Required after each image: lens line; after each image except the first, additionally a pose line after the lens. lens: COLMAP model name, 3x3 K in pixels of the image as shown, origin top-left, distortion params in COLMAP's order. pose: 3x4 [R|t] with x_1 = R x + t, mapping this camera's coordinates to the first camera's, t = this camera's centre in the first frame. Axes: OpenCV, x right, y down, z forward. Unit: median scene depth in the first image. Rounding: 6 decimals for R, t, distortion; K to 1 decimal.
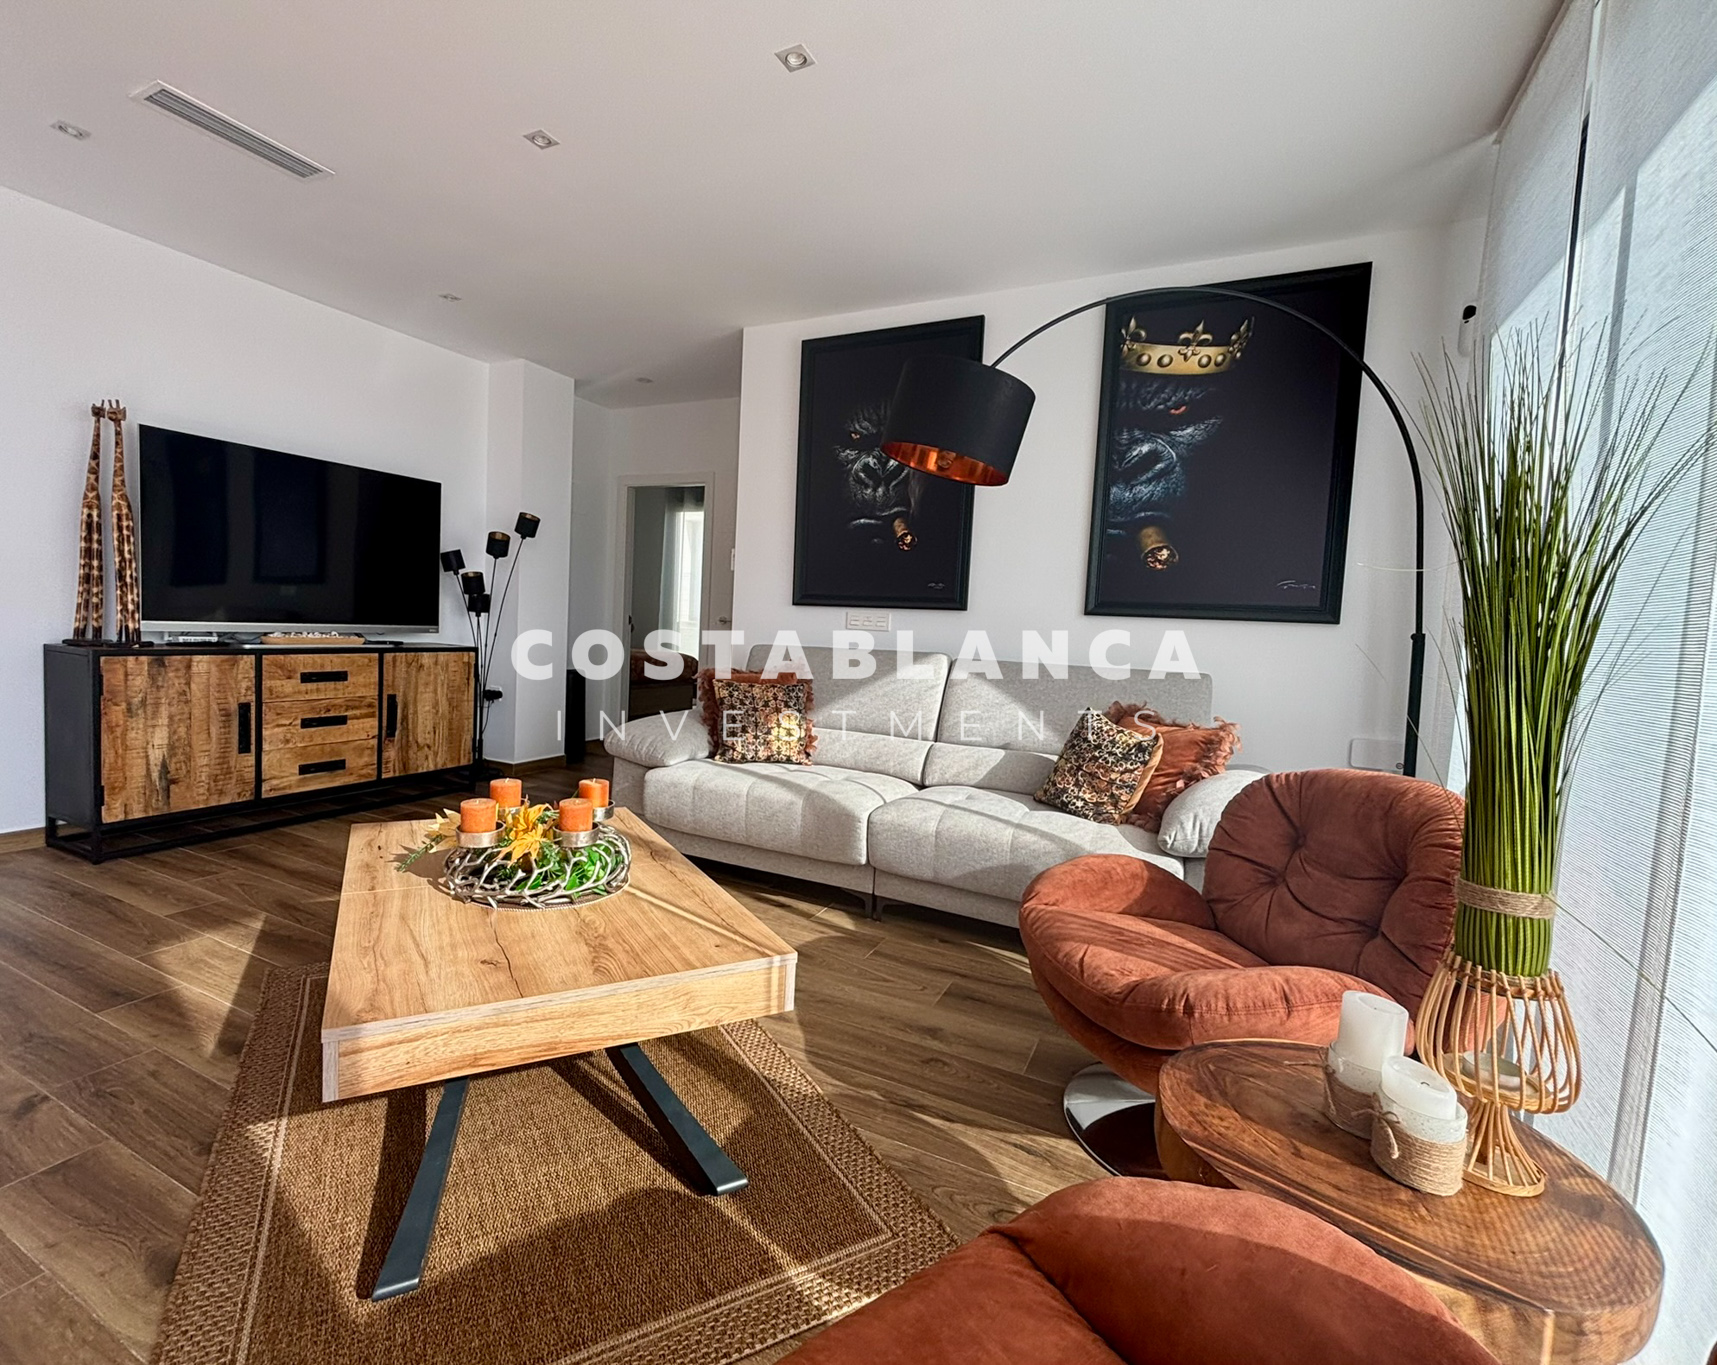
lens RADIAL K [[814.1, 0, 858.5], [0, 814.1, 682.5], [0, 0, 1]] dist [-0.003945, -0.000245]
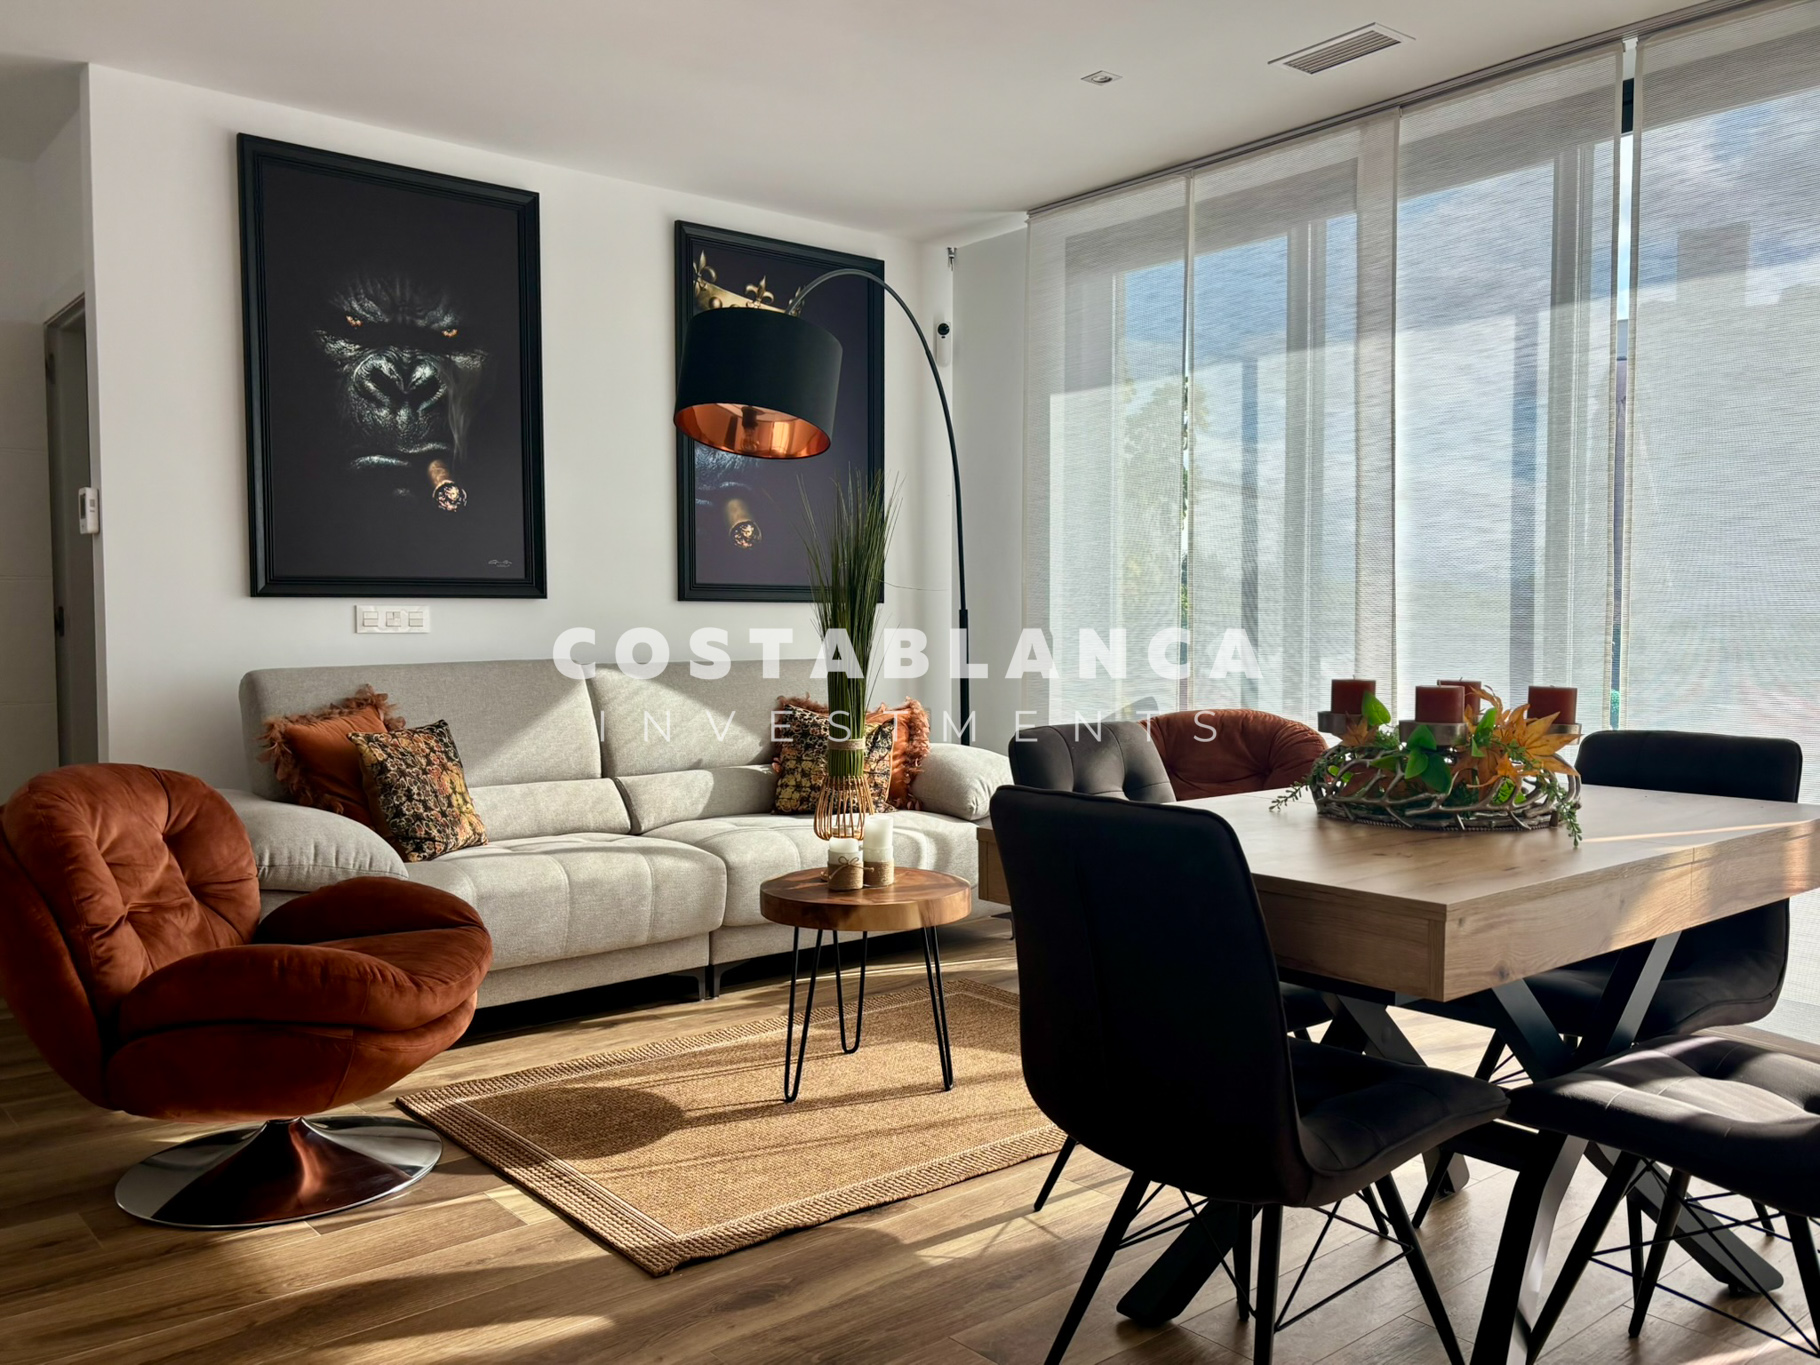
lens RADIAL K [[1440.7, 0, 910.0], [0, 1440.7, 682.5], [0, 0, 1]] dist [0.005845, -0.001783]
pose [[0.408931, -0.074673, 0.909505, -0.866409], [0.082985, 0.995560, 0.044427, -0.042876], [-0.908784, 0.057307, 0.413312, 0.180282]]
